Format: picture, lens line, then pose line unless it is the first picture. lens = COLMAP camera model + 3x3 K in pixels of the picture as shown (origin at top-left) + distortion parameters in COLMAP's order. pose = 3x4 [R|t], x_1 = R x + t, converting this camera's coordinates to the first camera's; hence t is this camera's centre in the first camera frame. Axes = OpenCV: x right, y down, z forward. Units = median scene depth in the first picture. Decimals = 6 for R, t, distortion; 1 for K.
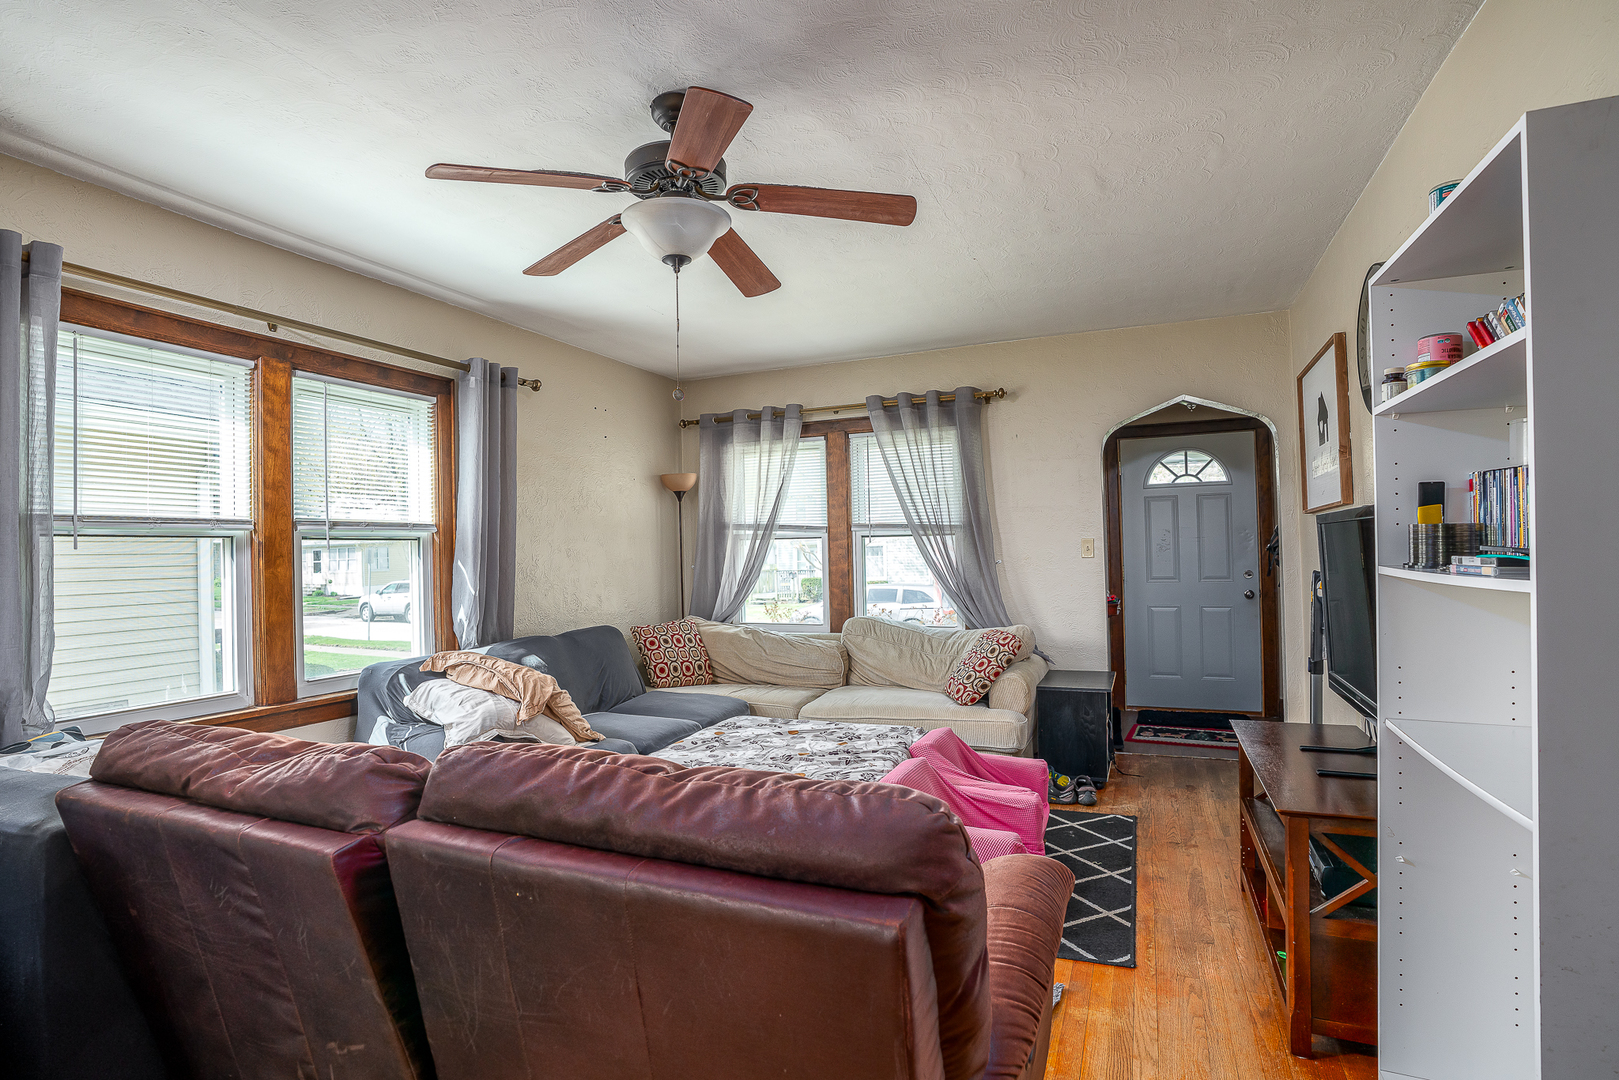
lens RADIAL K [[782.8, 0, 819.3], [0, 782.8, 538.0], [0, 0, 1]] dist [0.002355, 0.000118]
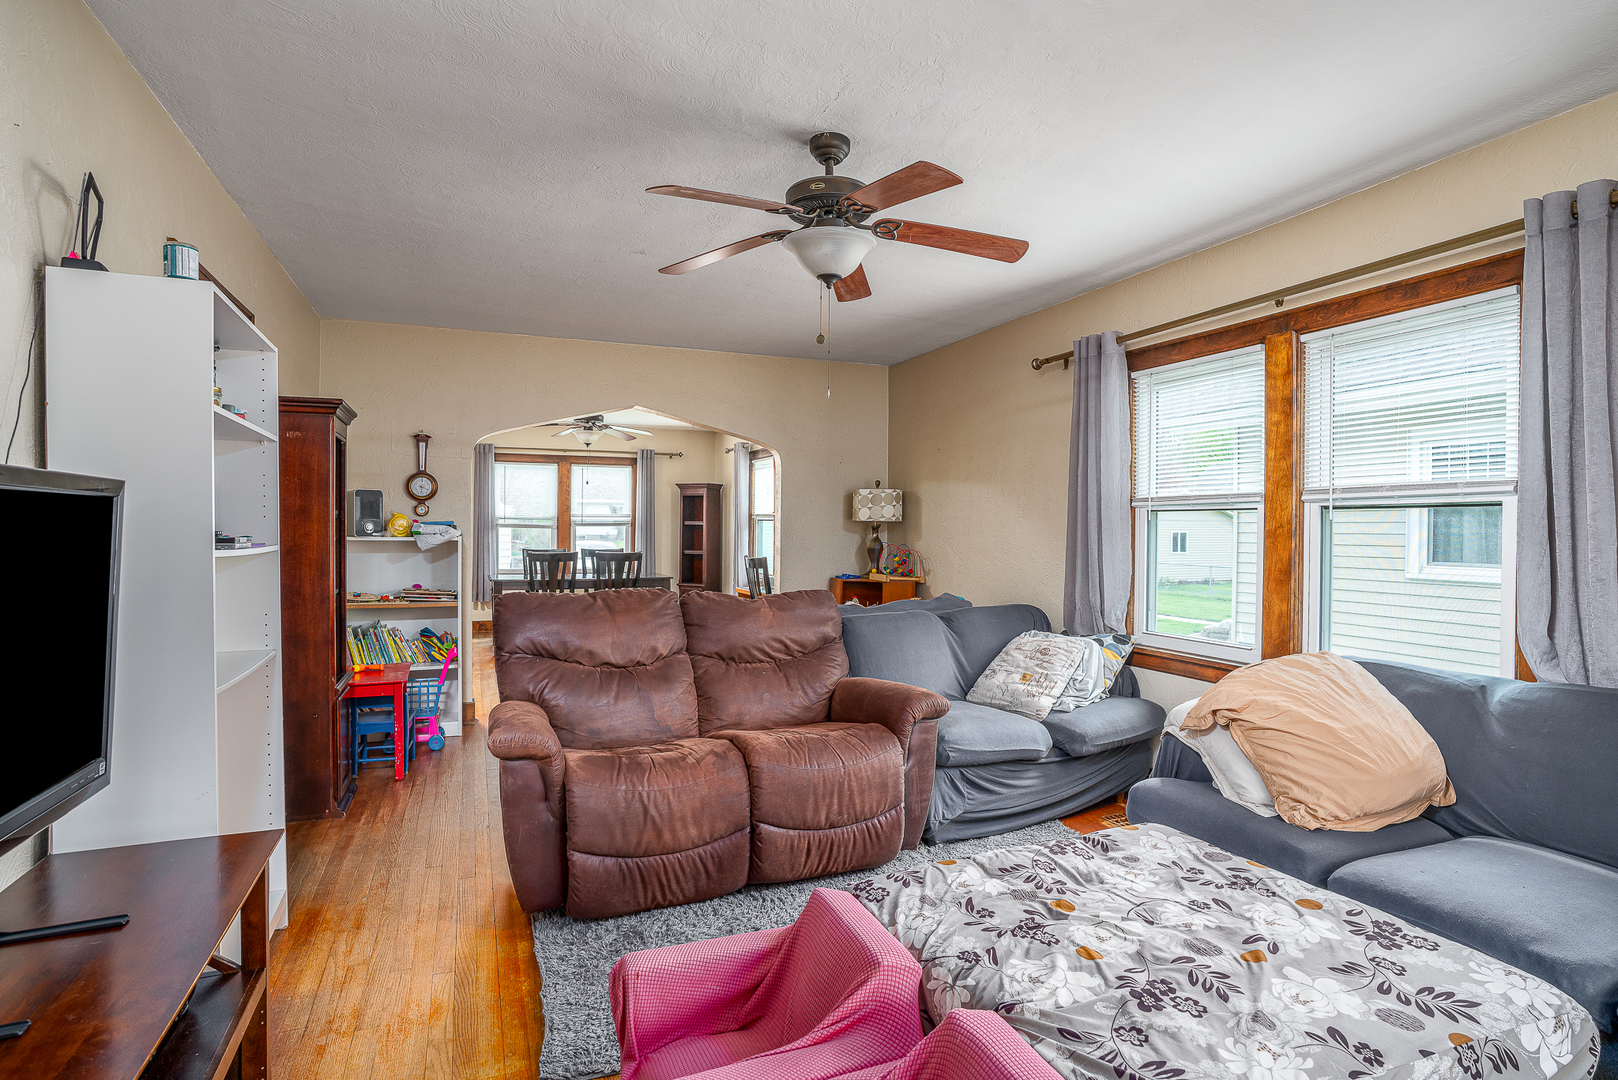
lens RADIAL K [[846.1, 0, 815.6], [0, 846.1, 542.0], [0, 0, 1]] dist [-0.006082, -0.000178]
pose [[-0.709397, 0.014569, -0.704658, 0.511787], [0.011692, 0.999892, 0.008903, 0.027063], [0.704712, -0.001923, -0.709491, 1.340151]]
